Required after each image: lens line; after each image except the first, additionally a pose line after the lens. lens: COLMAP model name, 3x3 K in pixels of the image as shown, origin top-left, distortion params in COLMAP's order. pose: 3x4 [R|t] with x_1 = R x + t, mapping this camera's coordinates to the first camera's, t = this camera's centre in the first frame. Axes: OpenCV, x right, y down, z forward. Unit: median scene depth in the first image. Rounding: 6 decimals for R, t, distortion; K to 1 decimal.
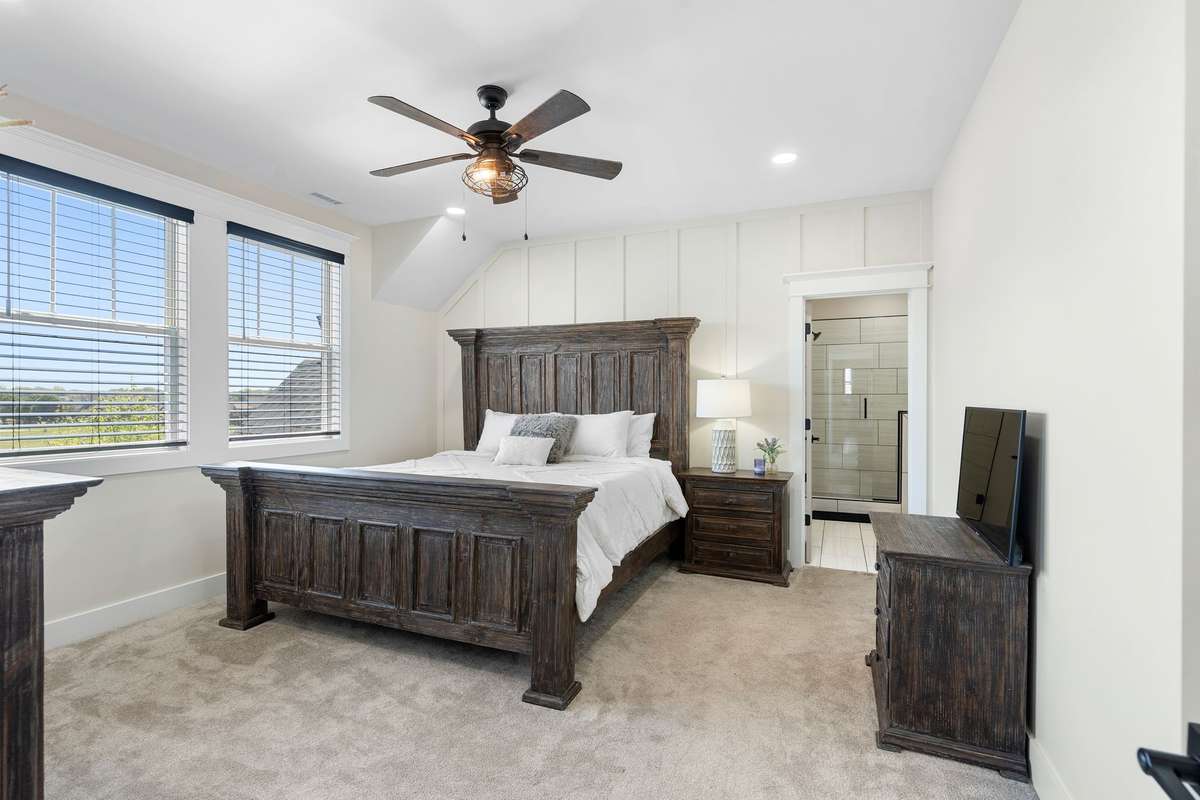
lens RADIAL K [[541.2, 0, 600.0], [0, 541.2, 400.0], [0, 0, 1]] dist [-0.003960, 0.001592]
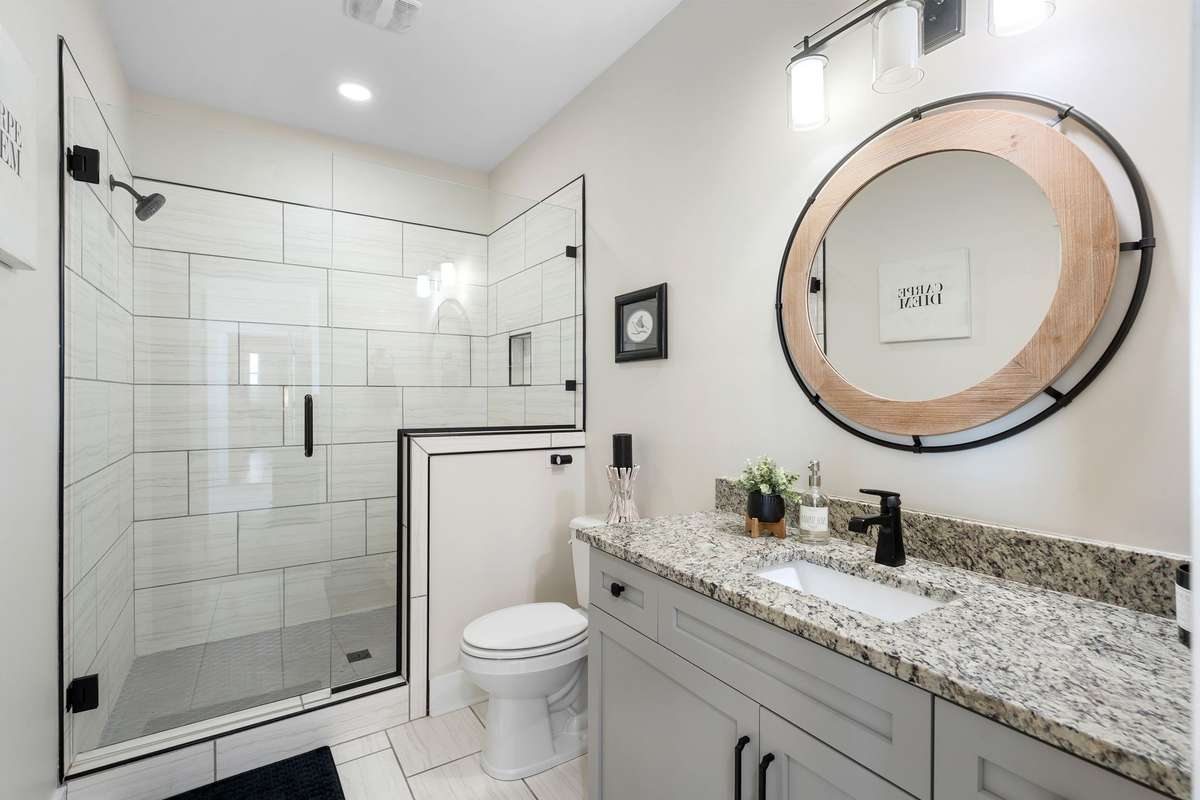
lens RADIAL K [[541.2, 0, 600.0], [0, 541.2, 400.0], [0, 0, 1]] dist [-0.003960, 0.001592]
pose [[0.541605, -0.008836, 0.840587, 0.264917], [0.002897, 0.999958, 0.008645, -0.002843], [-0.840628, -0.002247, 0.541608, 0.575837]]
